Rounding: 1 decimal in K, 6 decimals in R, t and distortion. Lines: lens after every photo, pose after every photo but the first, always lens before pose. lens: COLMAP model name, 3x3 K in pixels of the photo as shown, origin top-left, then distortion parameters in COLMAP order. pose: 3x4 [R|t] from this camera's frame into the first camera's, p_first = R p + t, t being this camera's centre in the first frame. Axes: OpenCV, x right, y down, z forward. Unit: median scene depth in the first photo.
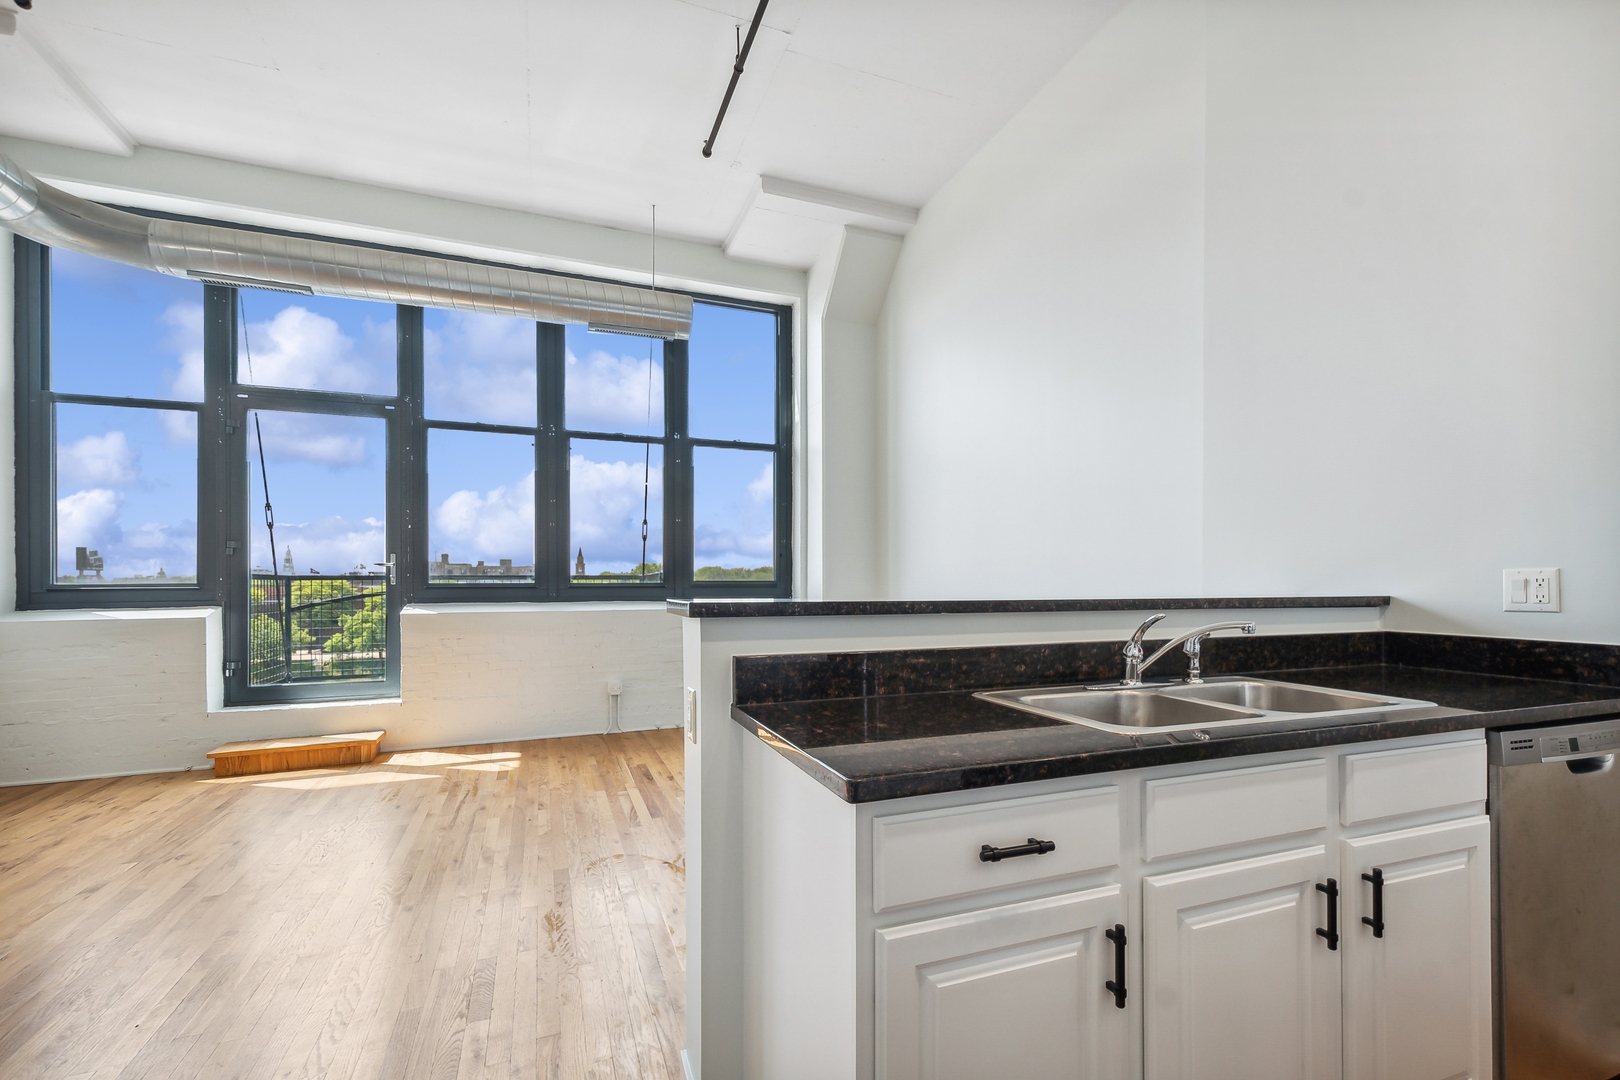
lens RADIAL K [[726.4, 0, 854.4], [0, 726.4, 576.5], [0, 0, 1]] dist [0.003168, -0.000885]
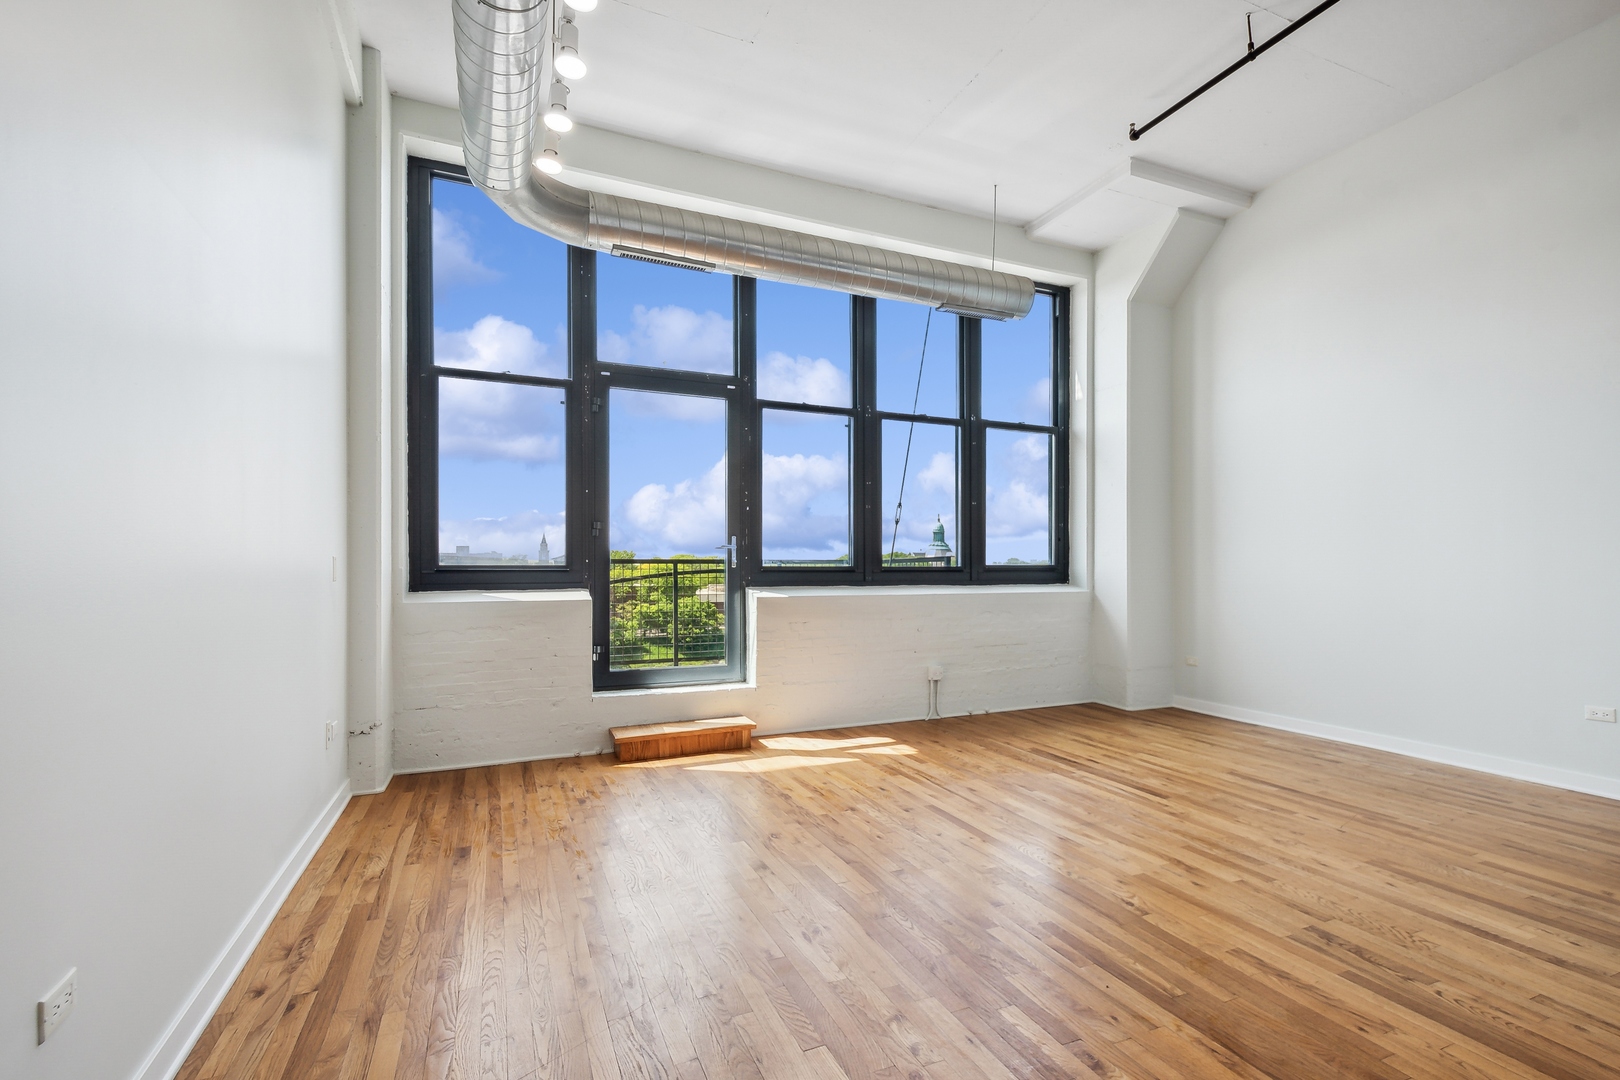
lens RADIAL K [[750.4, 0, 839.3], [0, 750.4, 562.3], [0, 0, 1]] dist [0.001884, 0.000449]
pose [[0.999672, 0.001469, 0.025570, -0.548192], [-0.001296, 0.999976, -0.006784, 0.011905], [-0.025579, 0.006749, 0.999650, -0.016489]]
